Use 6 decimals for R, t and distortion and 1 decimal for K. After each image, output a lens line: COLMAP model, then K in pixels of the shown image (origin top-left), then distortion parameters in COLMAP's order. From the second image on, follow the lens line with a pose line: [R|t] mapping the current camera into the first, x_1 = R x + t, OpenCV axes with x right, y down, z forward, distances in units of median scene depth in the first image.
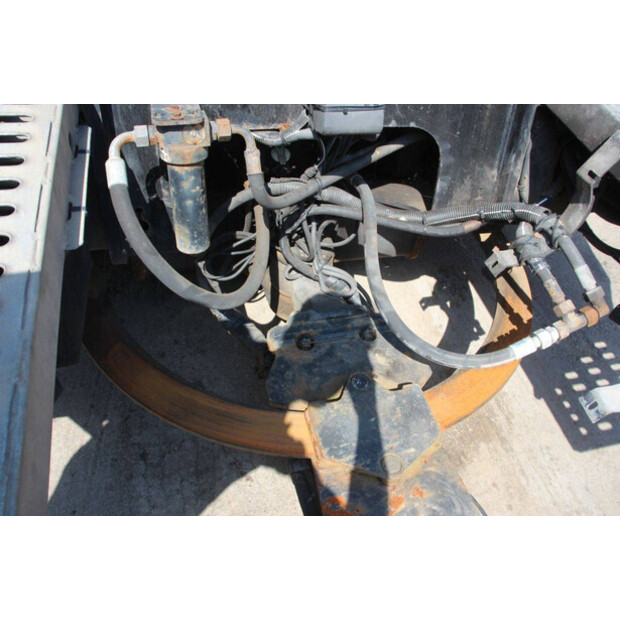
lens RADIAL K [[521.7, 0, 314.2], [0, 521.7, 311.0], [0, 0, 1]] dist [-0.099553, 0.045798]
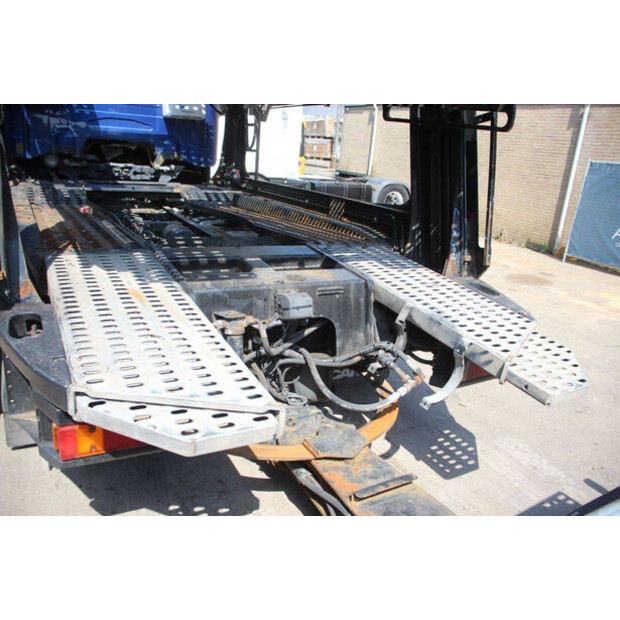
lens RADIAL K [[521.7, 0, 311.1], [0, 521.7, 315.1], [0, 0, 1]] dist [-0.099553, 0.045798]
pose [[0.962536, -0.105613, 0.249742, -0.381681], [0.205616, 0.884713, -0.418335, 0.523739], [-0.176769, 0.454013, 0.873284, -0.882150]]
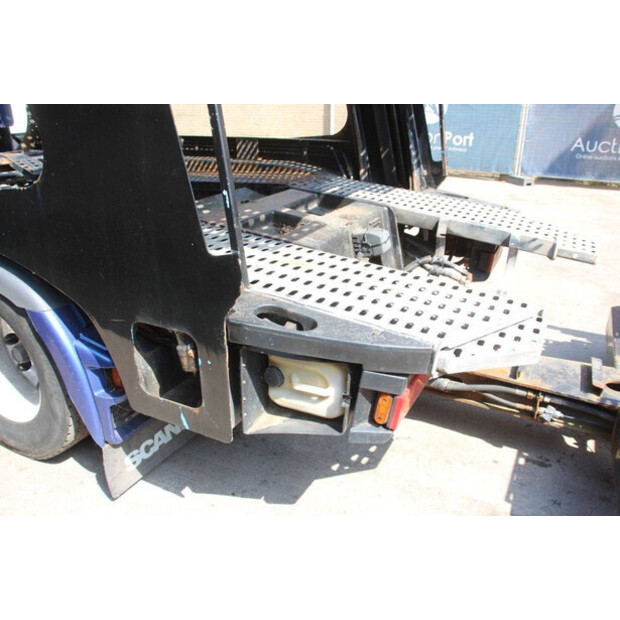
lens RADIAL K [[521.7, 0, 310.3], [0, 521.7, 309.6], [0, 0, 1]] dist [-0.099553, 0.045798]
pose [[0.655747, -0.395190, 0.643290, -1.531284], [0.591233, 0.798682, -0.112031, -0.044050], [-0.469511, 0.453797, 0.757382, -0.491779]]
